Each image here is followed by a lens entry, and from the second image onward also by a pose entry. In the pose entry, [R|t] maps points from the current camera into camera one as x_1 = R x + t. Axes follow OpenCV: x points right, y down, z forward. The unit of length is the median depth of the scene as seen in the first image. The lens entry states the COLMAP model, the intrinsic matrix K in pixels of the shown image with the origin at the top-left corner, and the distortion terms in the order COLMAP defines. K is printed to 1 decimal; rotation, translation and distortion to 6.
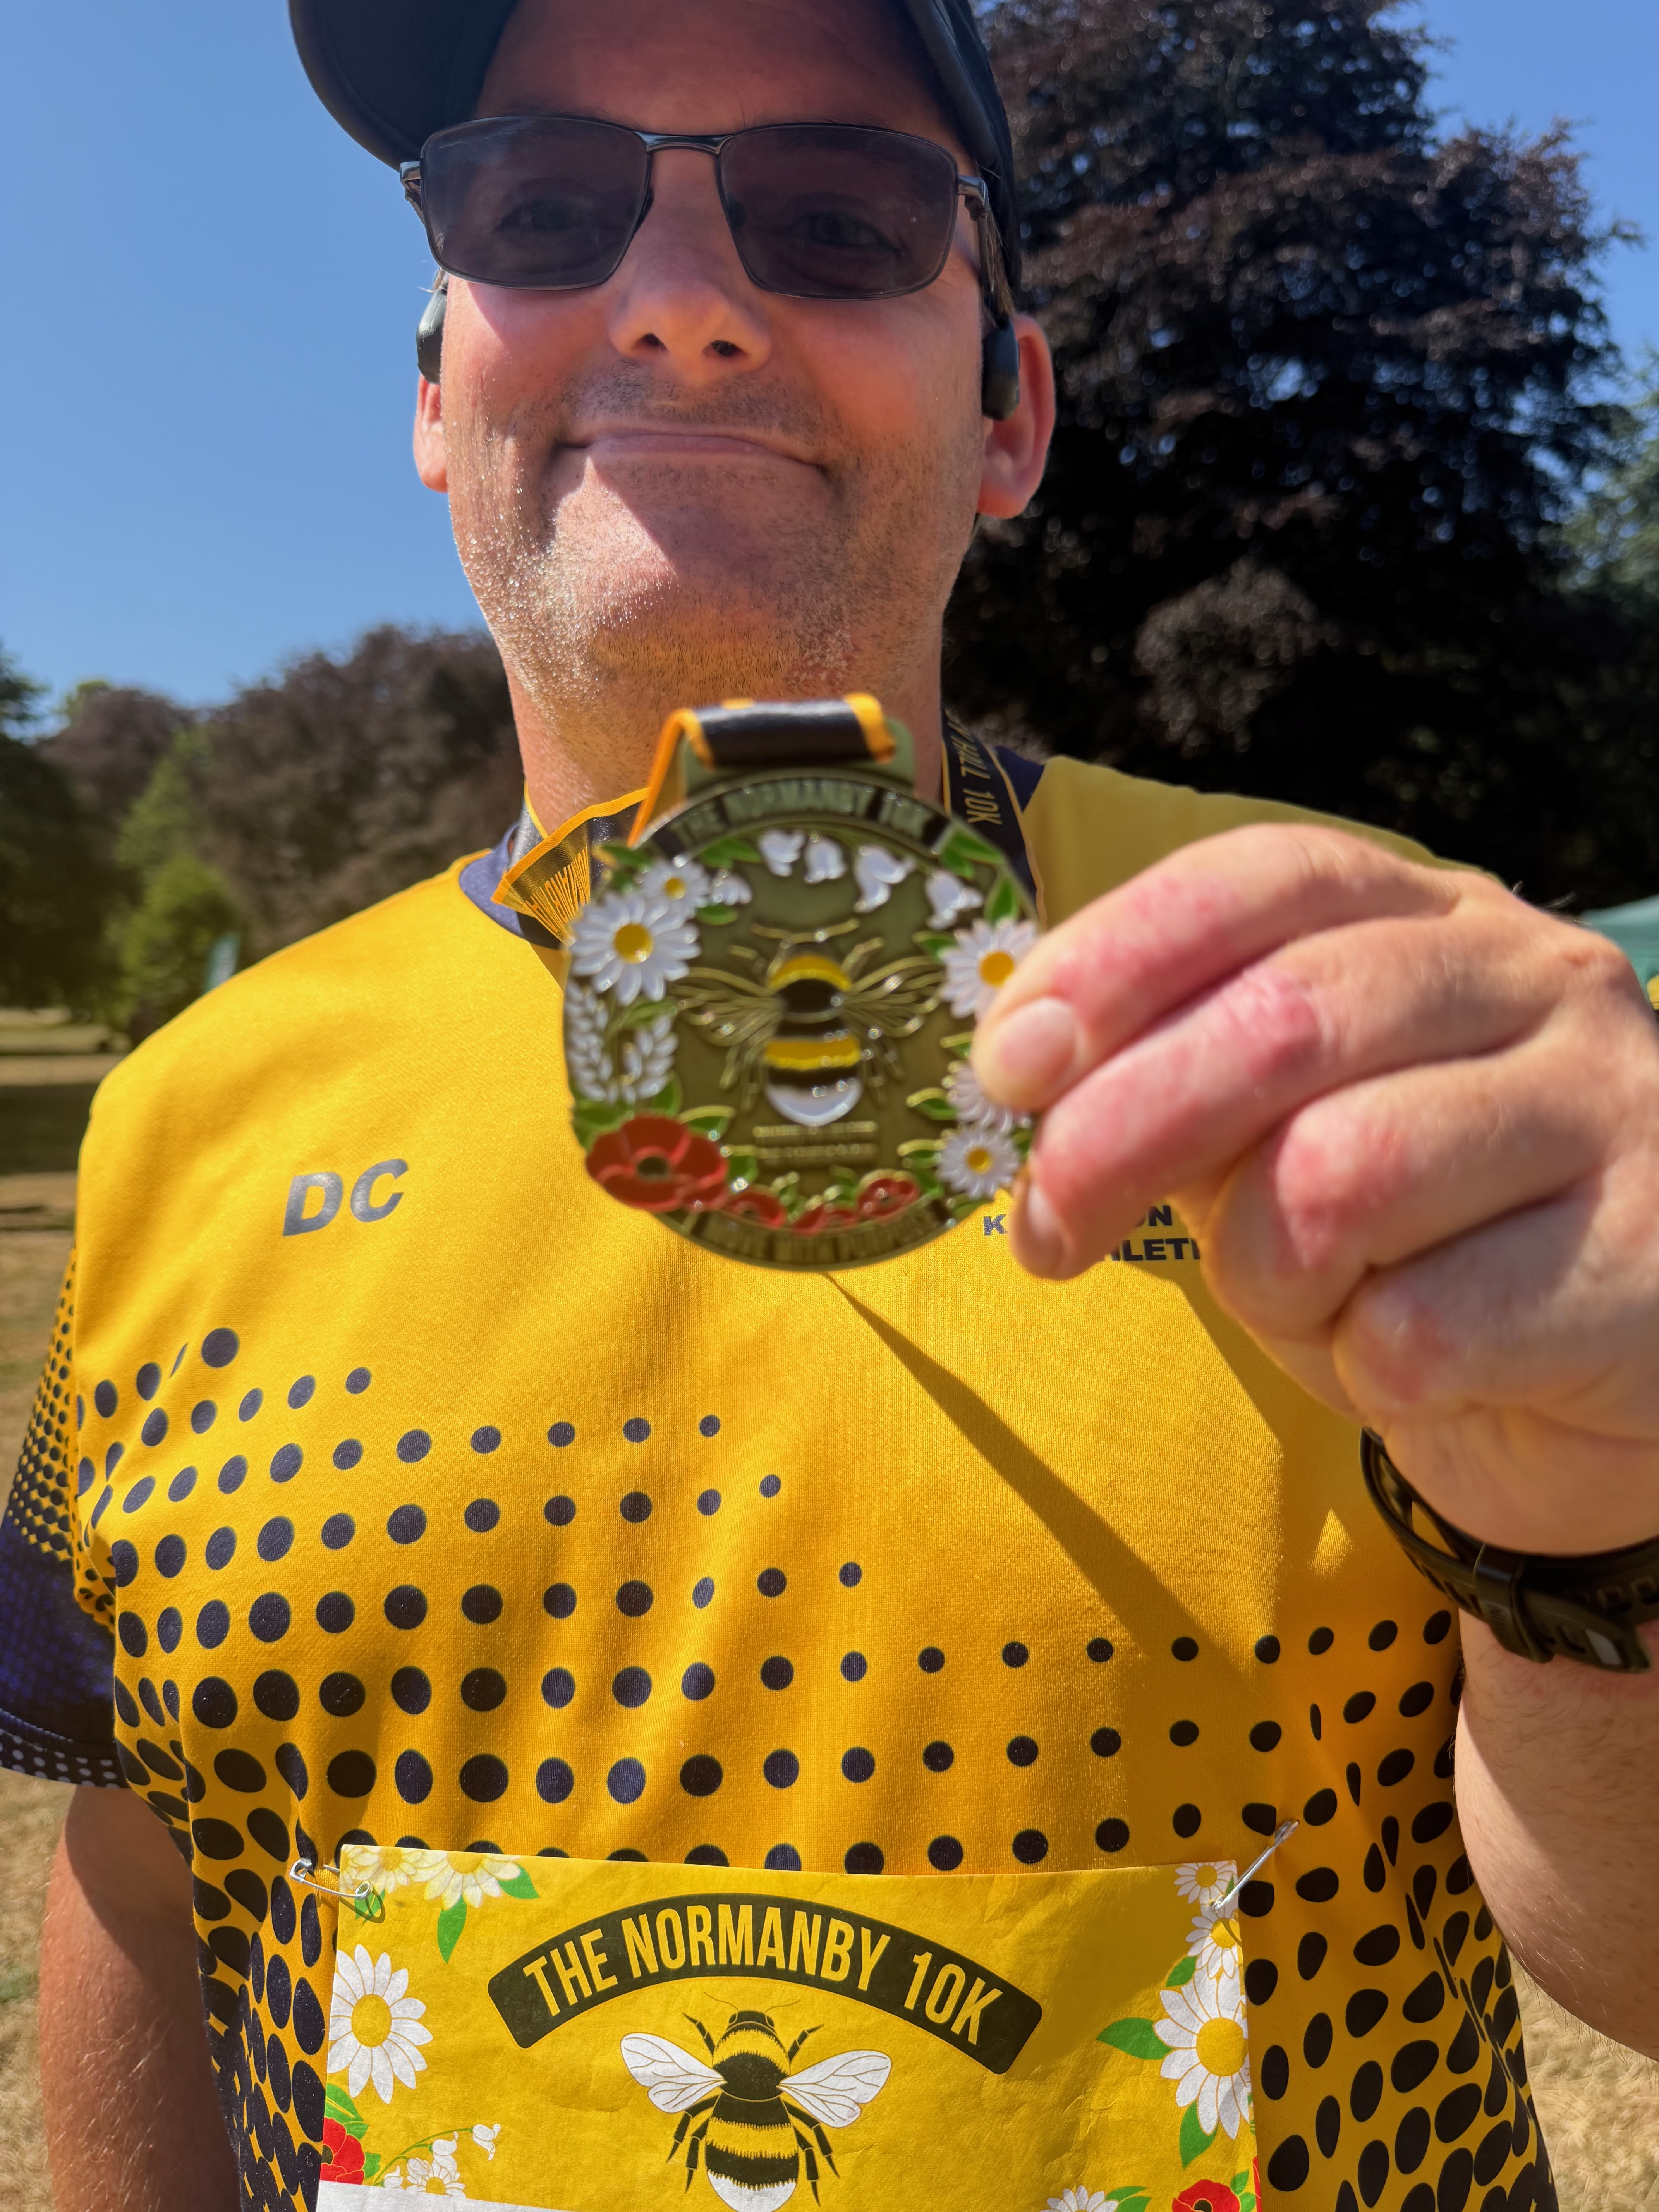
lens RADIAL K [[1398.9, 0, 718.6], [0, 1398.9, 1115.3], [0, 0, 1]] dist [0.067564, -0.004146]
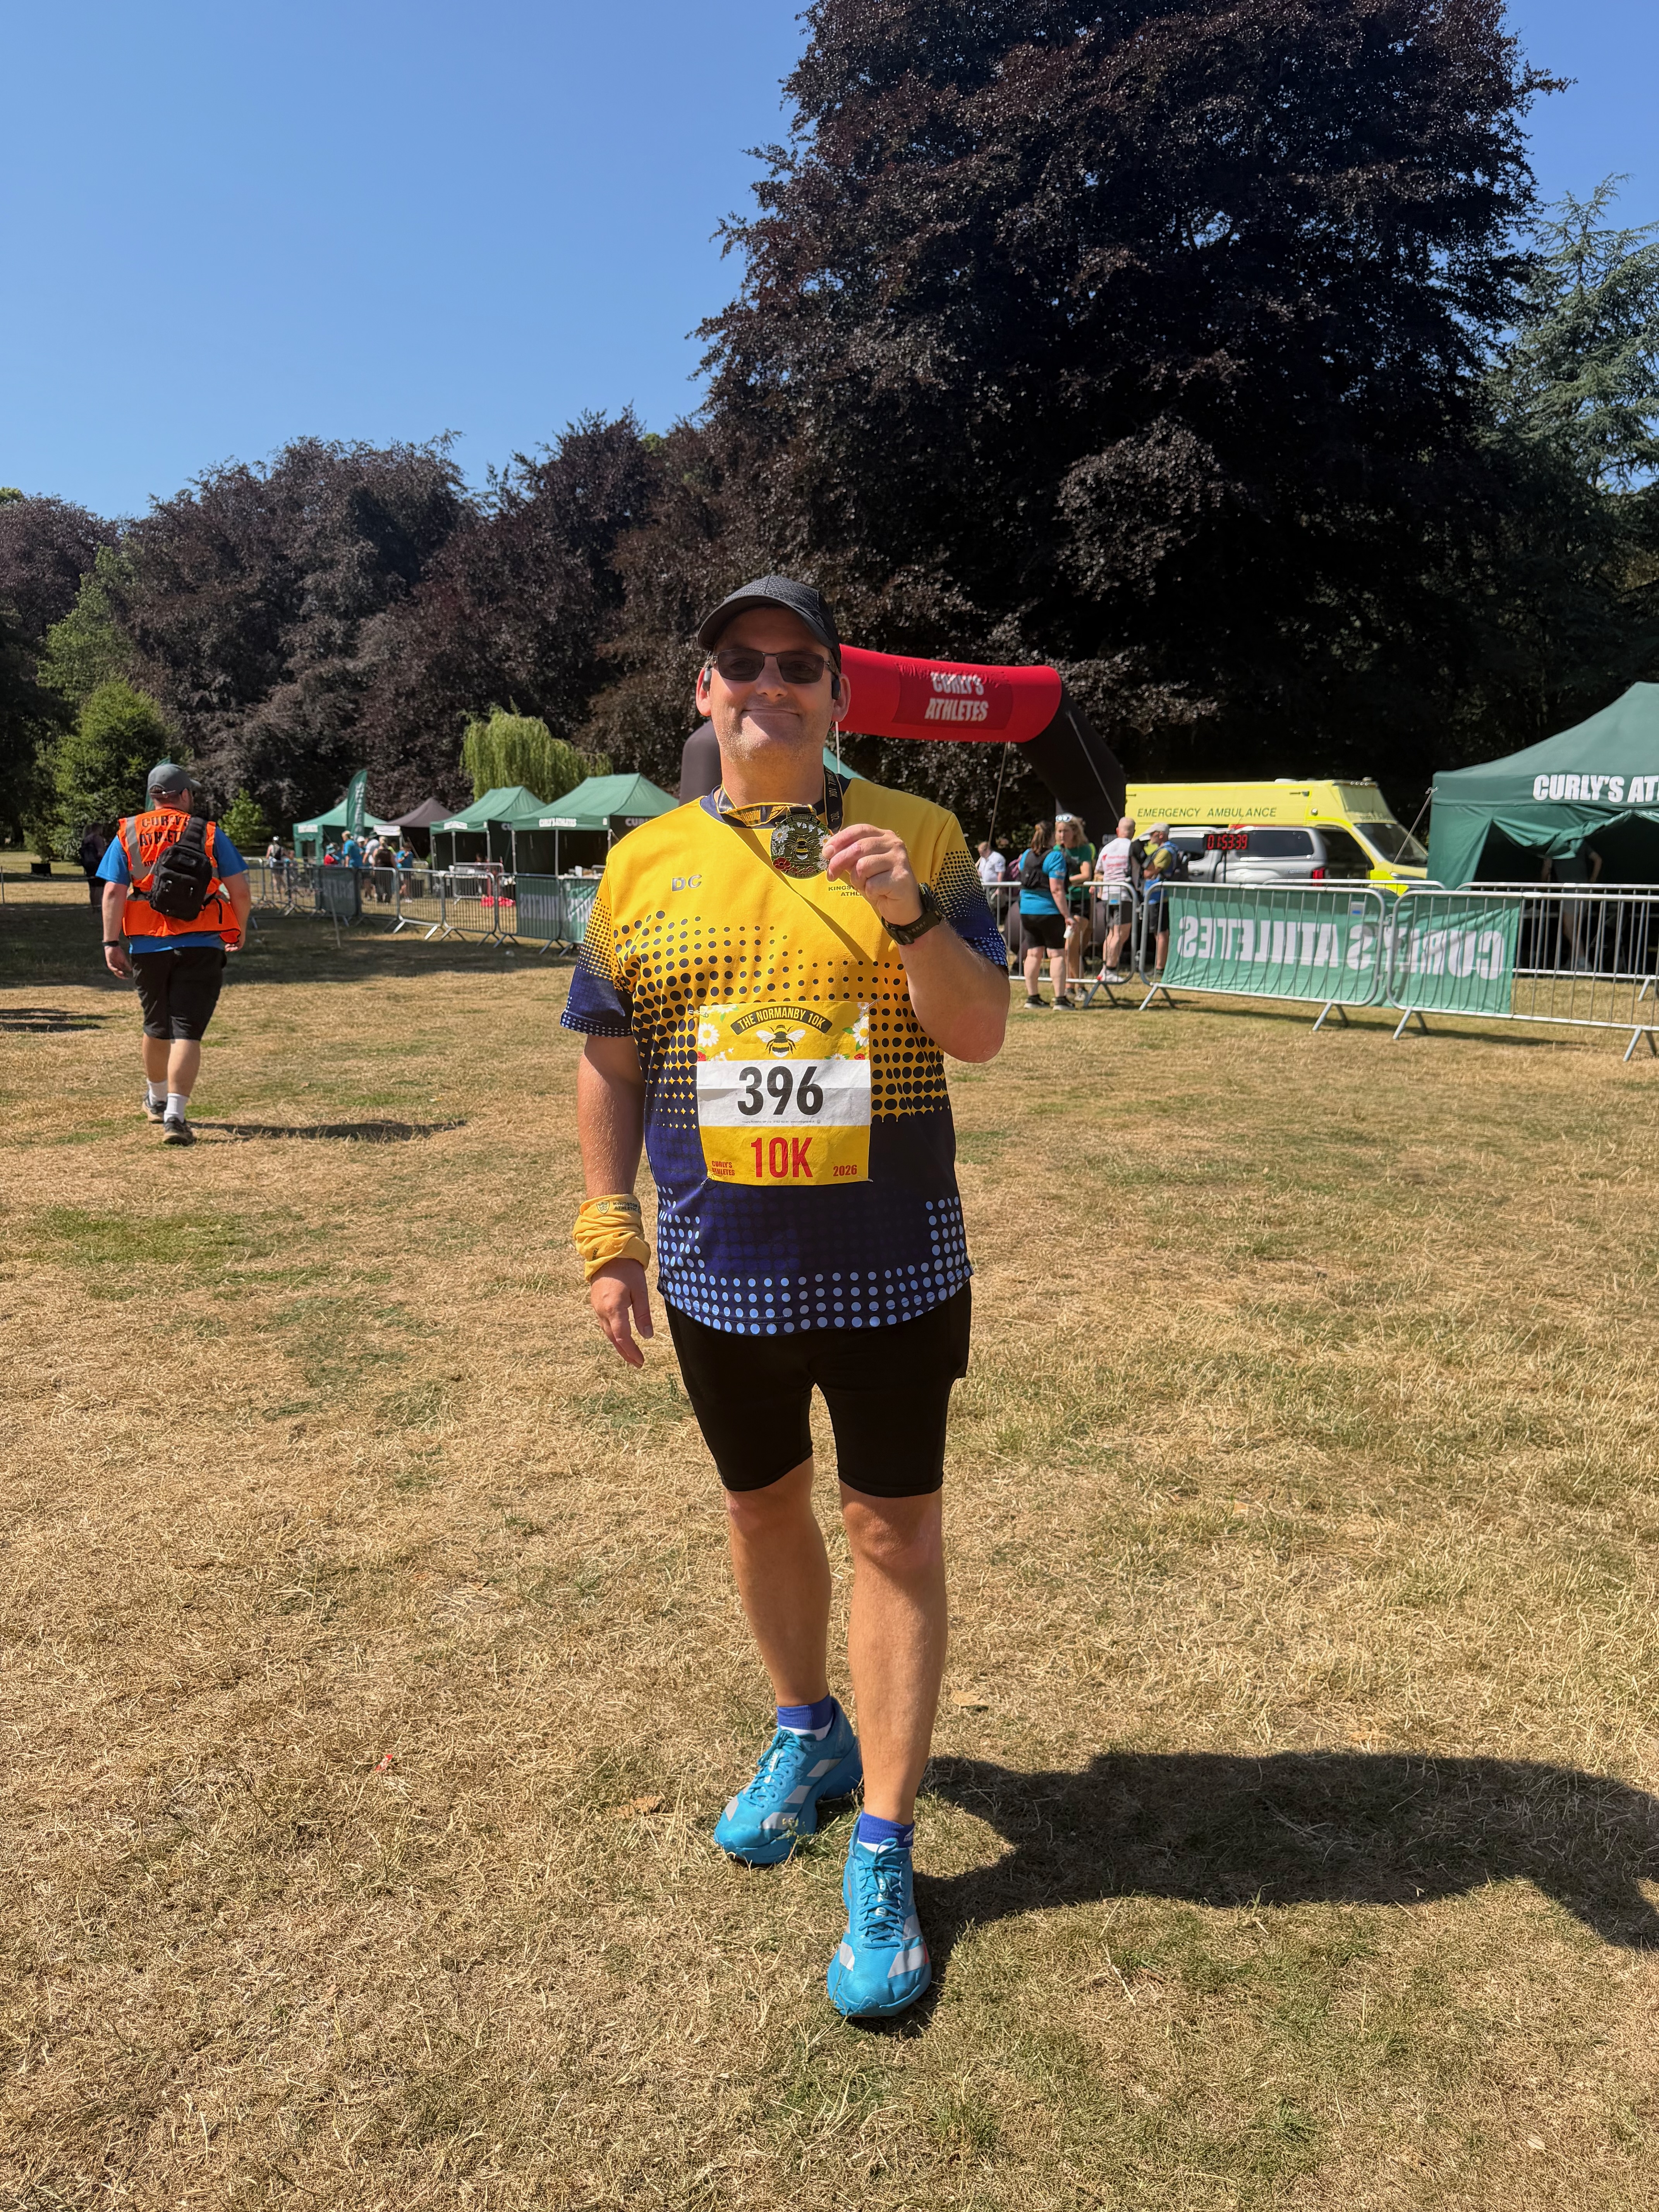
lens RADIAL K [[1521.9, 0, 683.3], [0, 1521.9, 1094.3], [0, 0, 1]] dist [0.104599, 0.001707]
pose [[0.998894, 0.014266, 0.044796, -0.548154], [-0.017949, 0.996394, 0.082929, 0.364947], [-0.043452, -0.083641, 0.995548, -4.363436]]
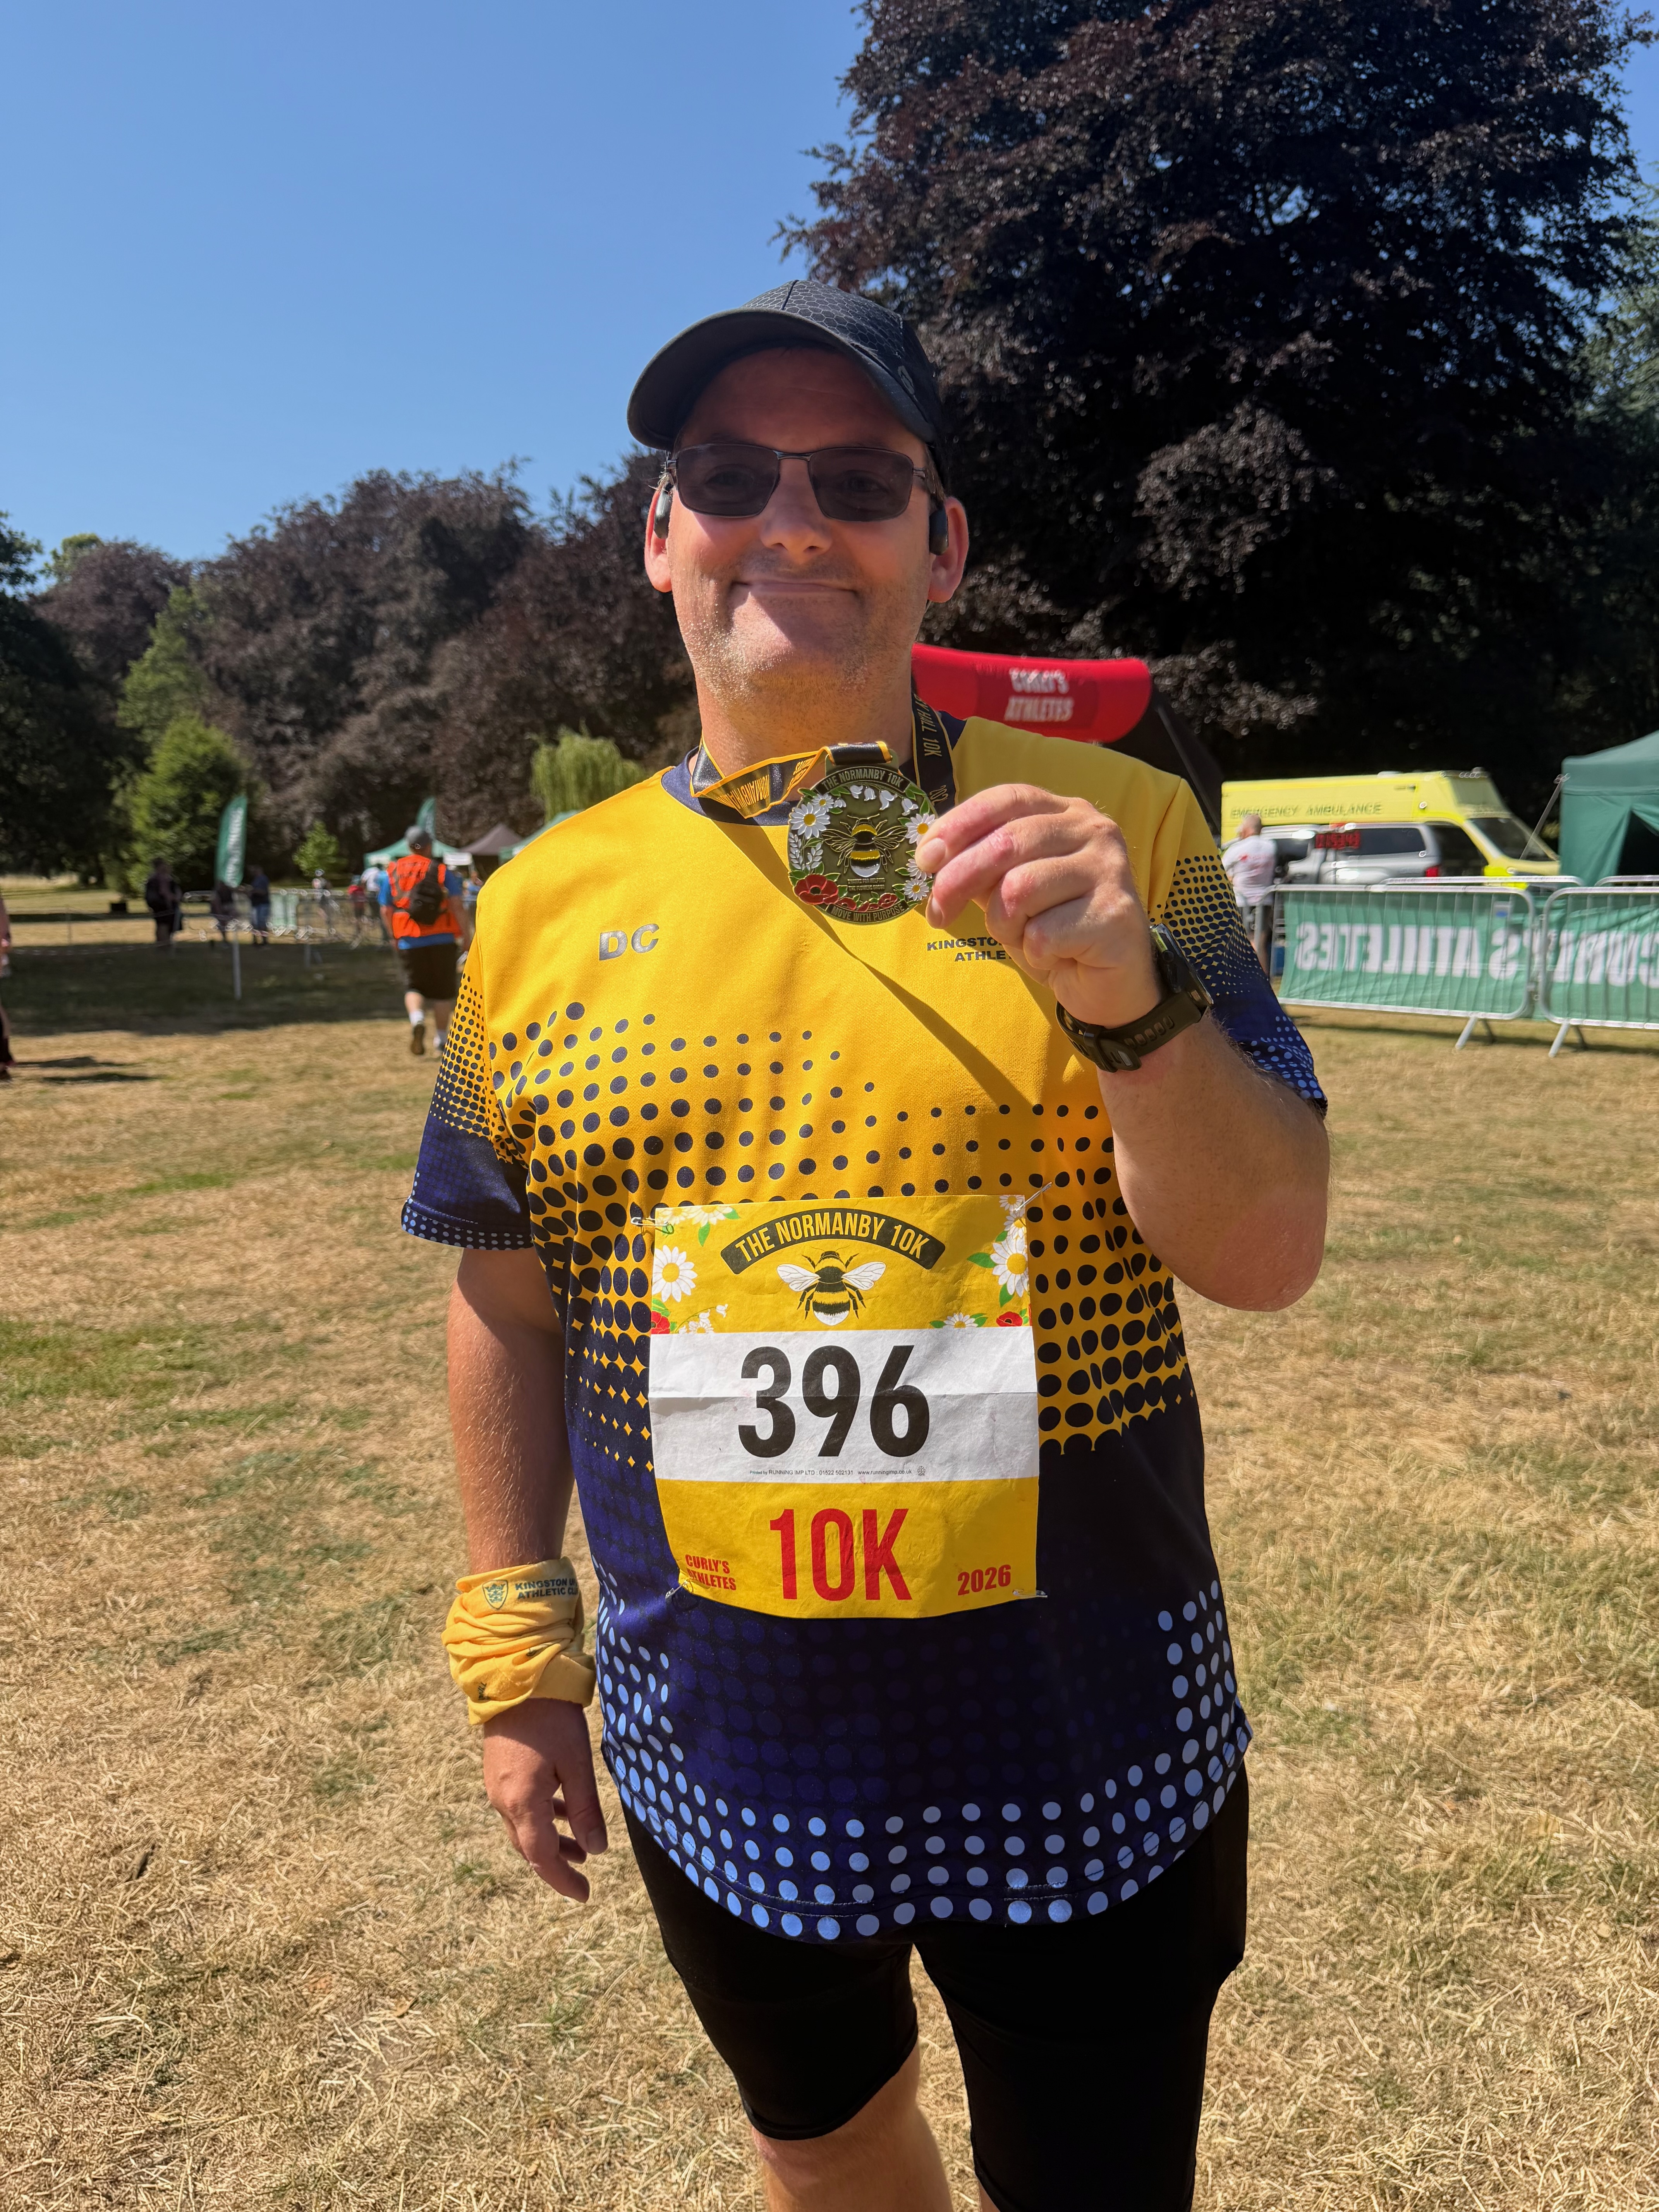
lens RADIAL K [[1398.9, 0, 718.6], [0, 1398.9, 1115.3], [0, 0, 1]] dist [0.067564, -0.004146]
pose [[0.999929, -0.010633, 0.005358, -0.163800], [0.010051, 0.995050, 0.098865, 0.125916], [-0.006383, -0.098804, 0.995086, -1.266607]]
